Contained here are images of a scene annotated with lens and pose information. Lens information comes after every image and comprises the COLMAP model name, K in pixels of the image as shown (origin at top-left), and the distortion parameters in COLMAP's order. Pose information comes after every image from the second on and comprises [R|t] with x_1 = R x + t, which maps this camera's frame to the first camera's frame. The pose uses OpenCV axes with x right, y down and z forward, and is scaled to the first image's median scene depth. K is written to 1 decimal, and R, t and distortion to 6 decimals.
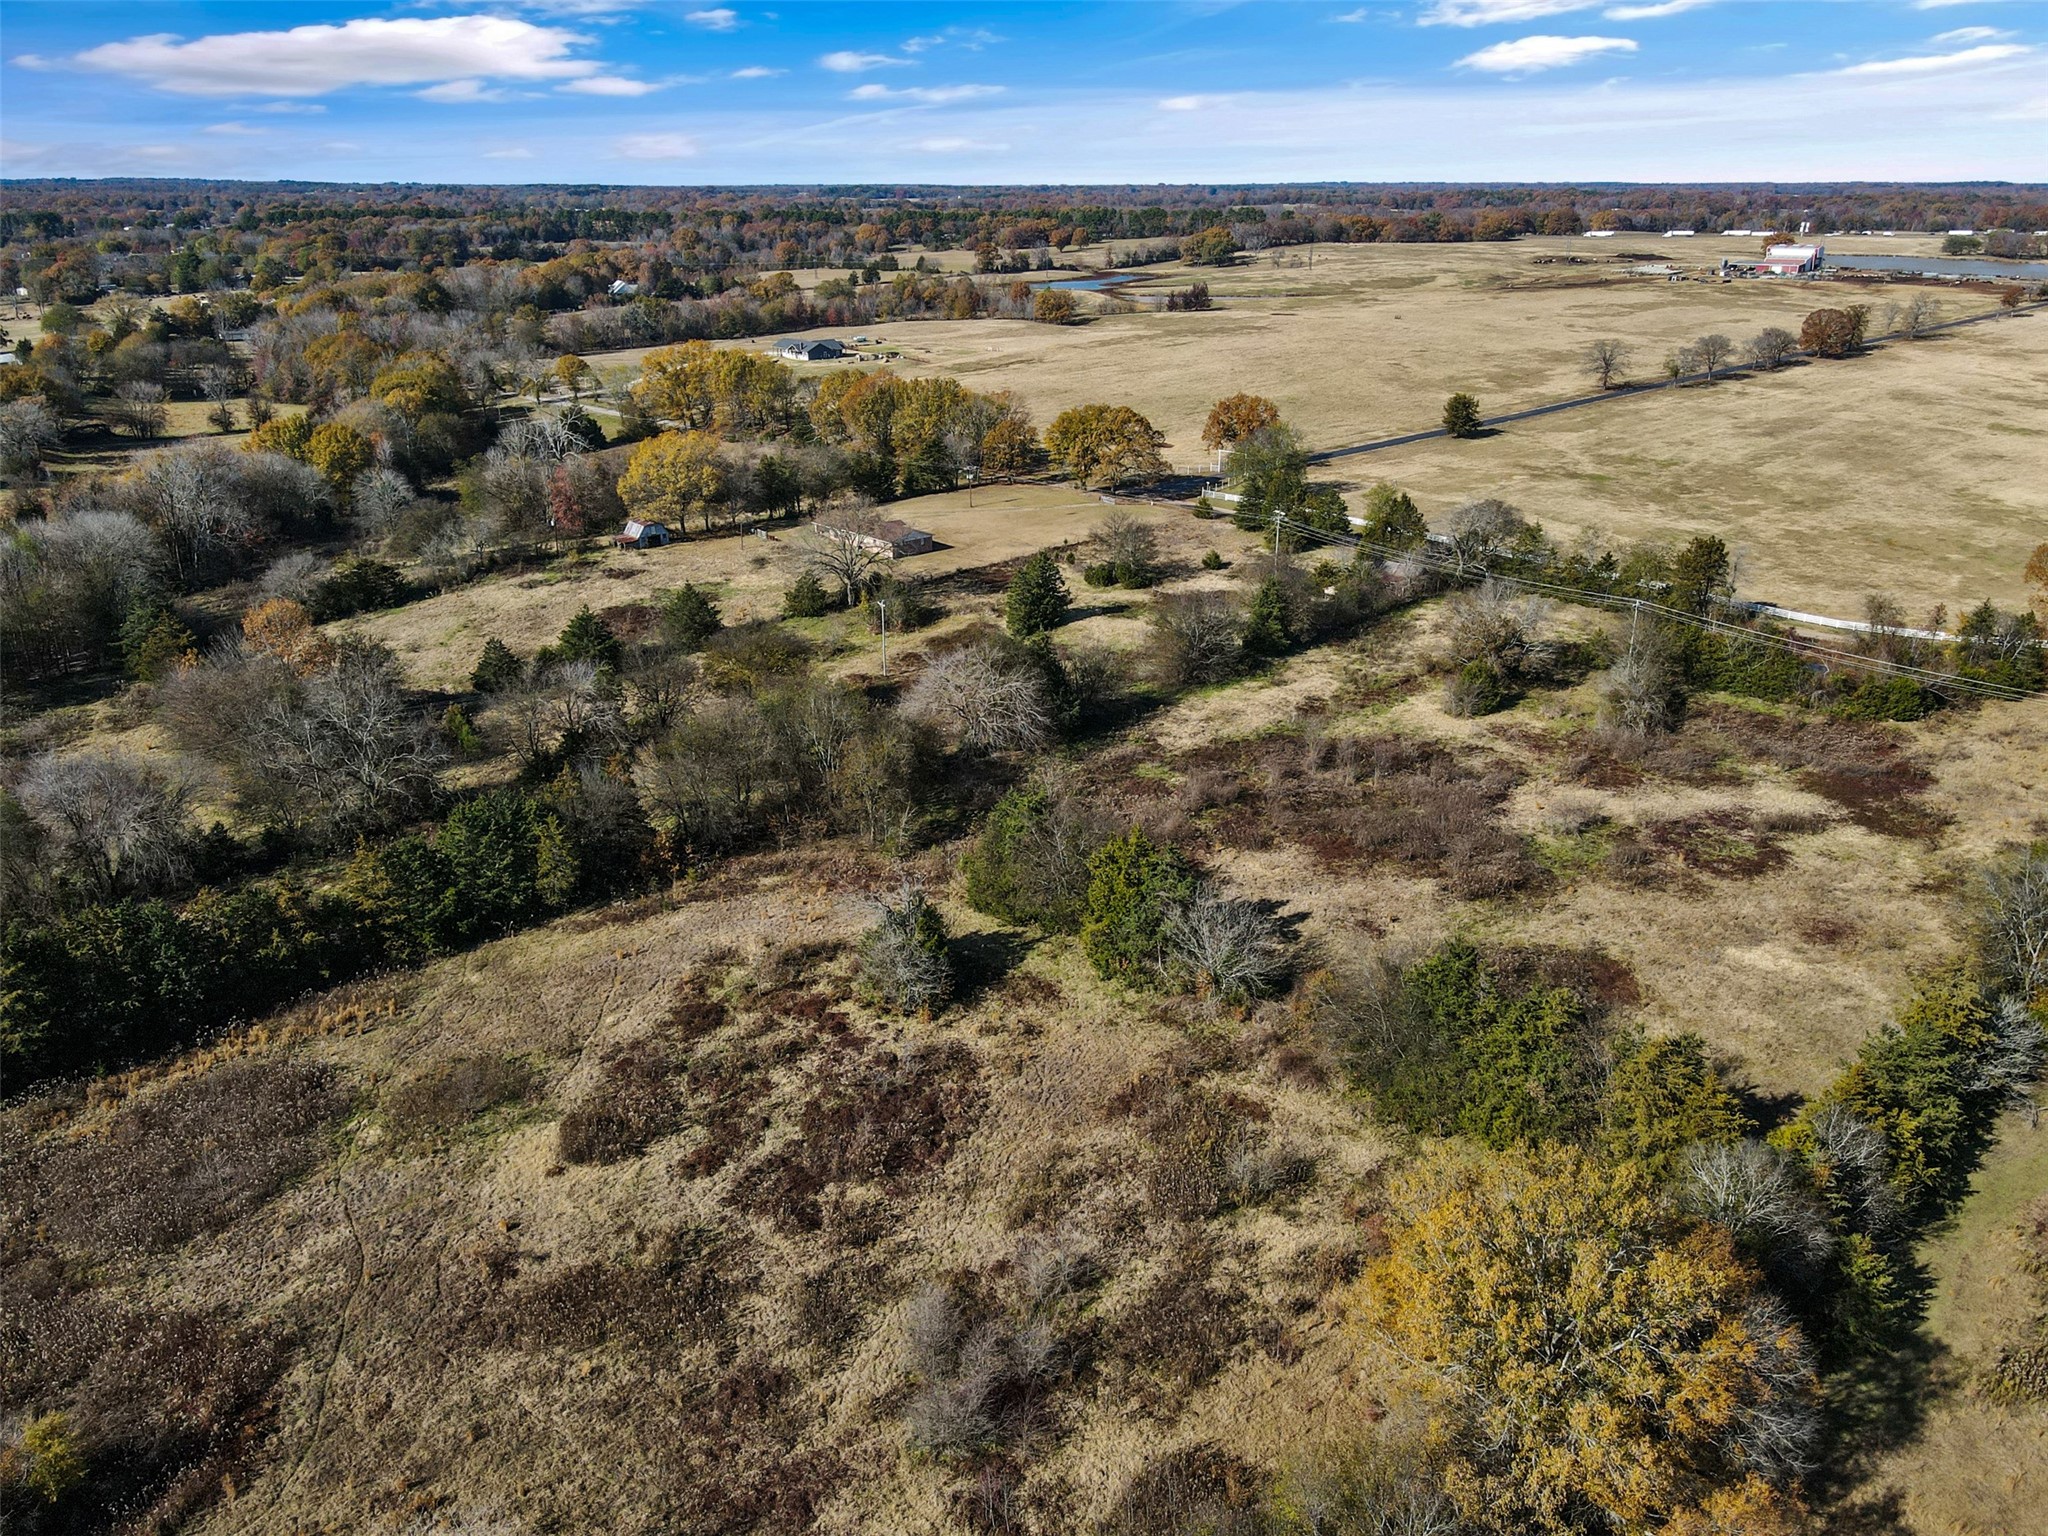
lens RADIAL K [[1542.4, 0, 1015.2], [0, 1542.4, 693.7], [0, 0, 1]] dist [0.015383, 0.010328]
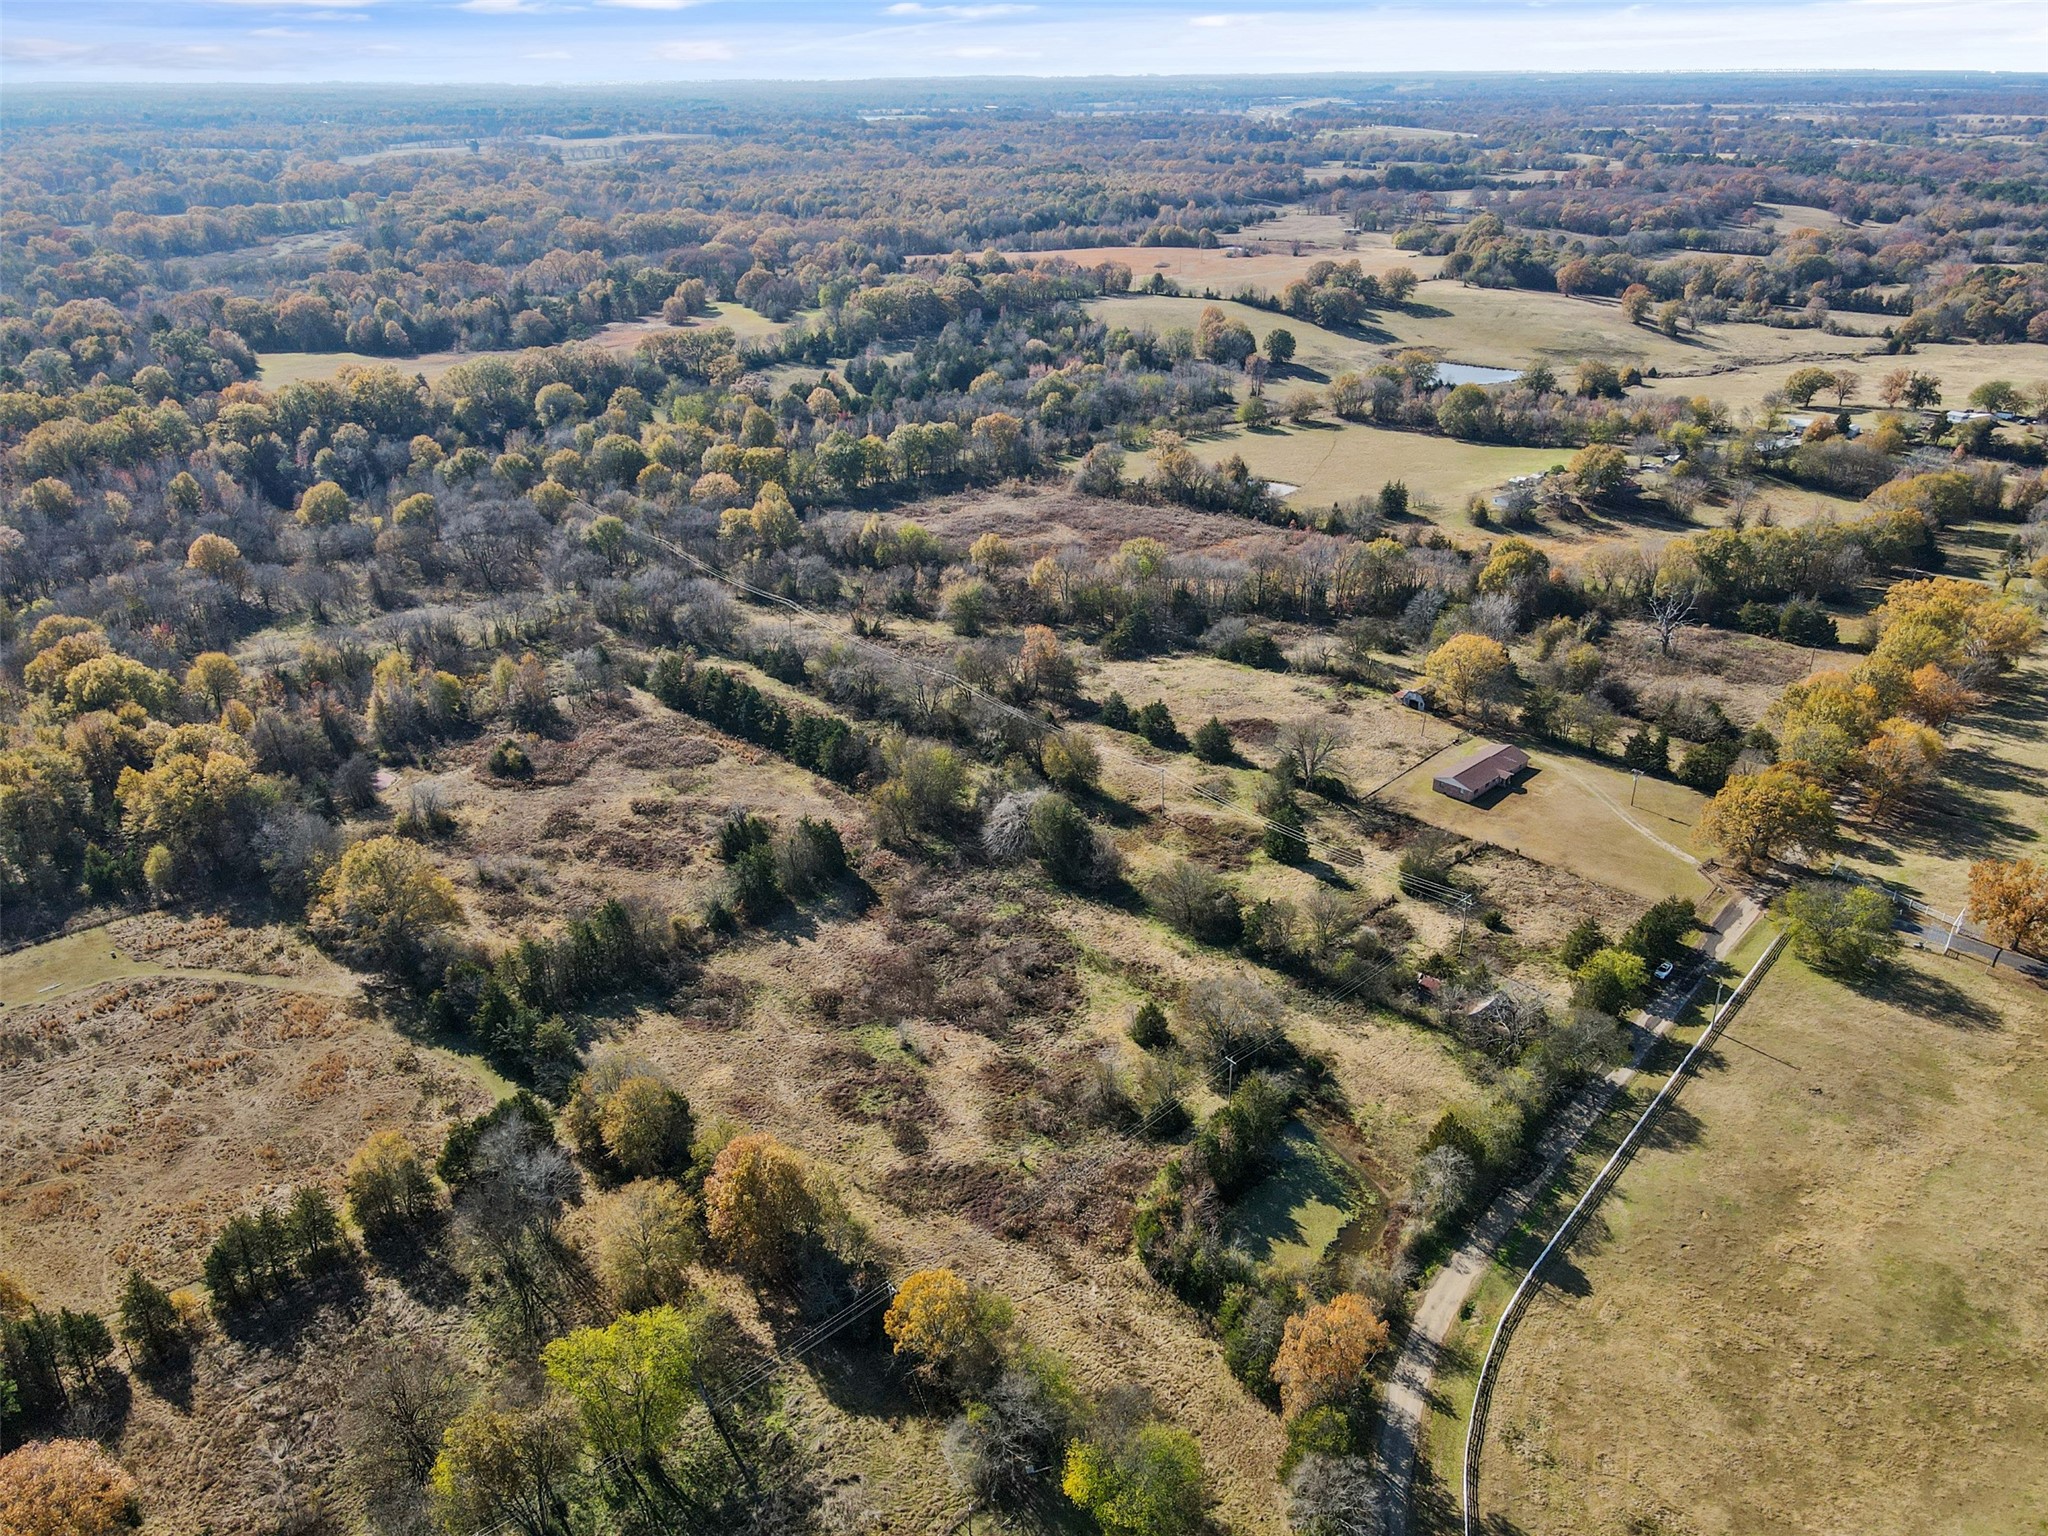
lens RADIAL K [[1500.4, 0, 1014.1], [0, 1500.4, 767.6], [0, 0, 1]] dist [0.006426, 0.021076]
pose [[0.065531, 0.426407, -0.902155, 0.974146], [-0.316817, 0.866210, 0.386404, -0.461062], [0.946220, 0.260497, 0.191856, 0.464016]]
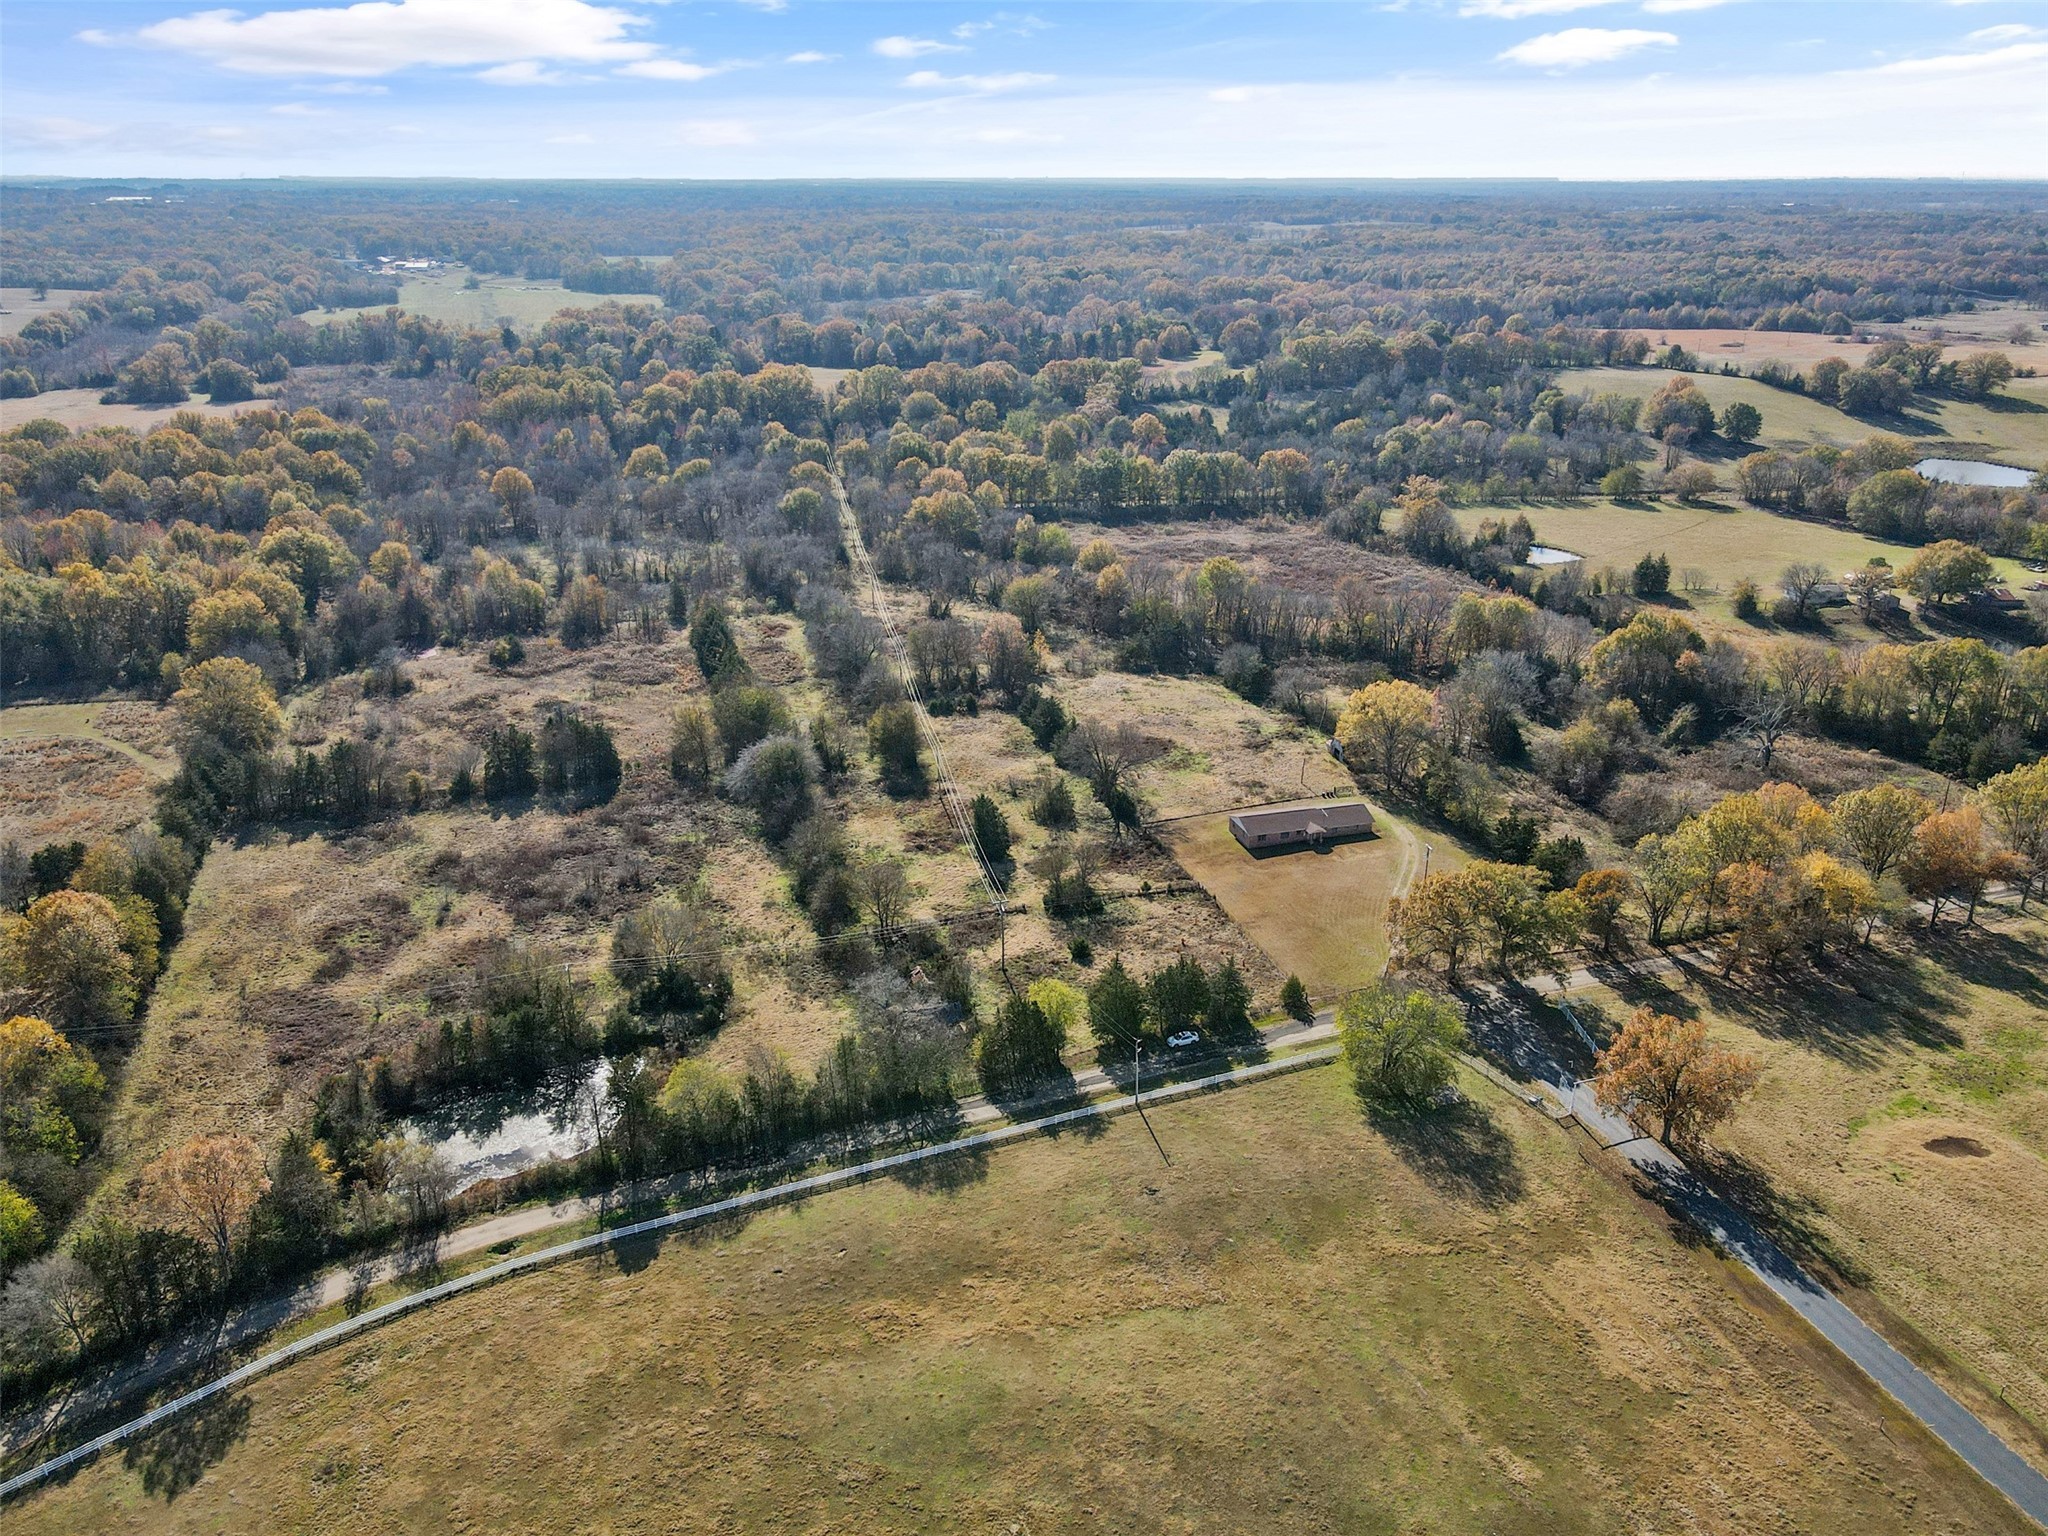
lens RADIAL K [[1500.4, 0, 1014.1], [0, 1500.4, 767.6], [0, 0, 1]] dist [0.006426, 0.021076]
pose [[-0.418806, 0.338399, -0.842667, 0.841026], [-0.289240, 0.829927, 0.477035, -0.574061], [0.860780, 0.443518, -0.249700, 1.125783]]
